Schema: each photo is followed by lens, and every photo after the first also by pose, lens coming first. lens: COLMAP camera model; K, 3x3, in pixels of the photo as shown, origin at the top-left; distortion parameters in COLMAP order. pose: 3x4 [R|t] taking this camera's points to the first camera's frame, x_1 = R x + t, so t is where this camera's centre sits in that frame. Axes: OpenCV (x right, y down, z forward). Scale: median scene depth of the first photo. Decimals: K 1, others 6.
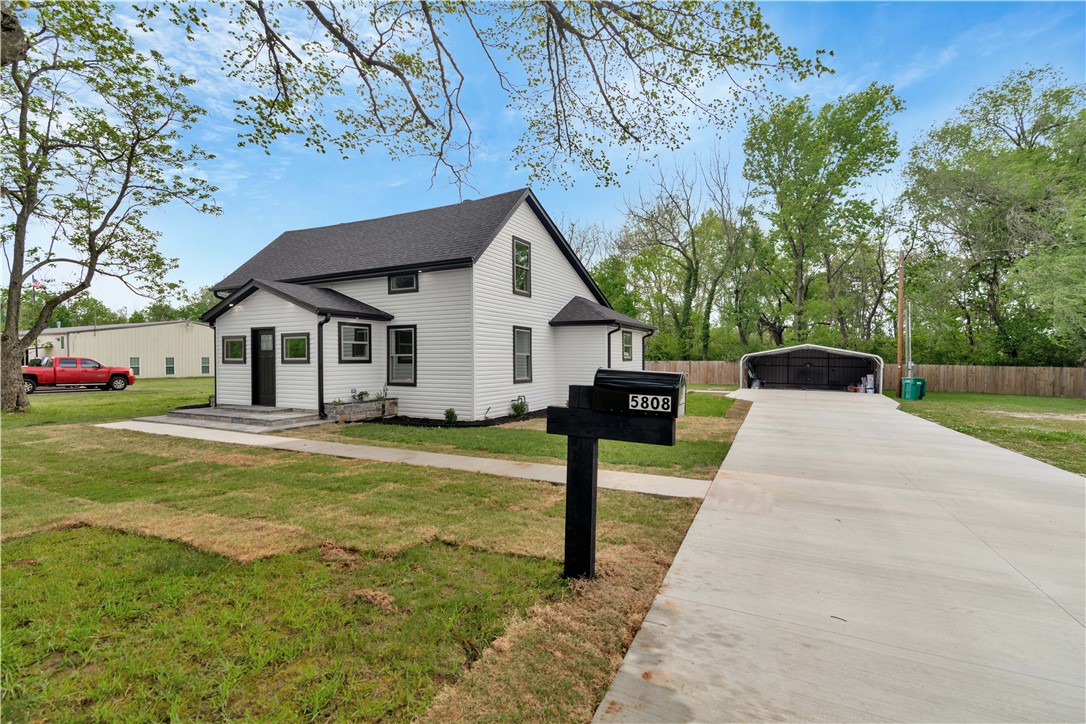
lens RADIAL K [[489.8, 0, 543.0], [0, 489.8, 362.0], [0, 0, 1]] dist [-0.000503, -0.000026]
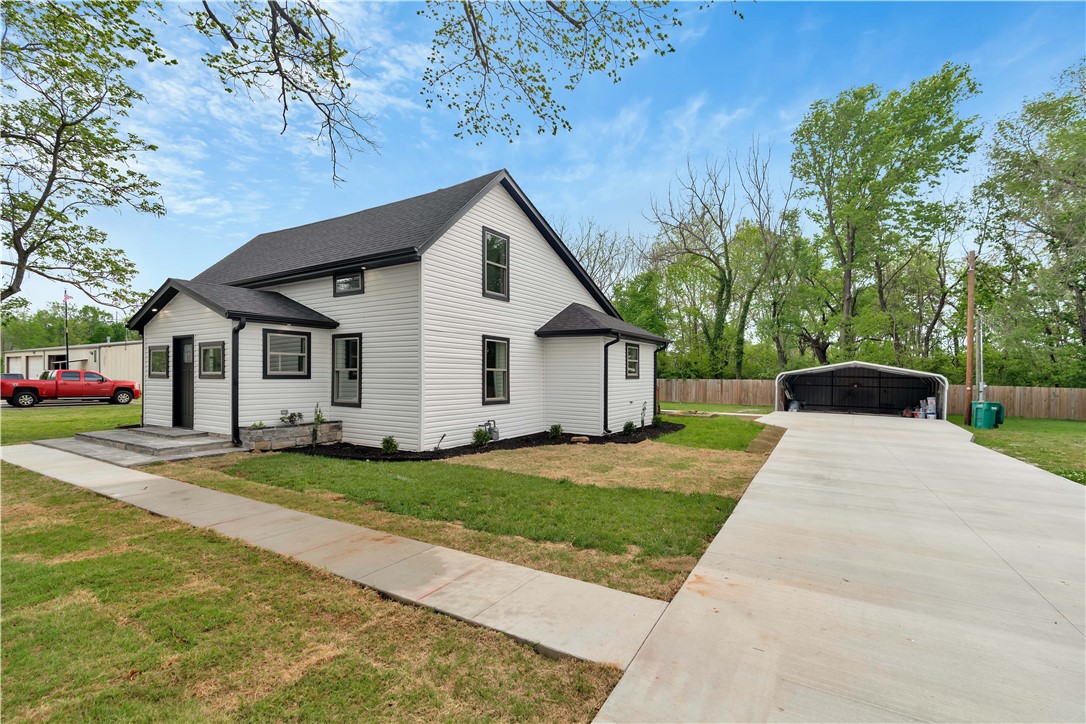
lens RADIAL K [[483.3, 0, 543.9], [0, 483.3, 378.0], [0, 0, 1]] dist [-0.001824, -0.000146]
pose [[0.997003, 0.008293, -0.076918, 0.100692], [-0.008461, 0.999962, -0.001859, -0.000946], [0.076900, 0.002504, 0.997036, 0.186864]]
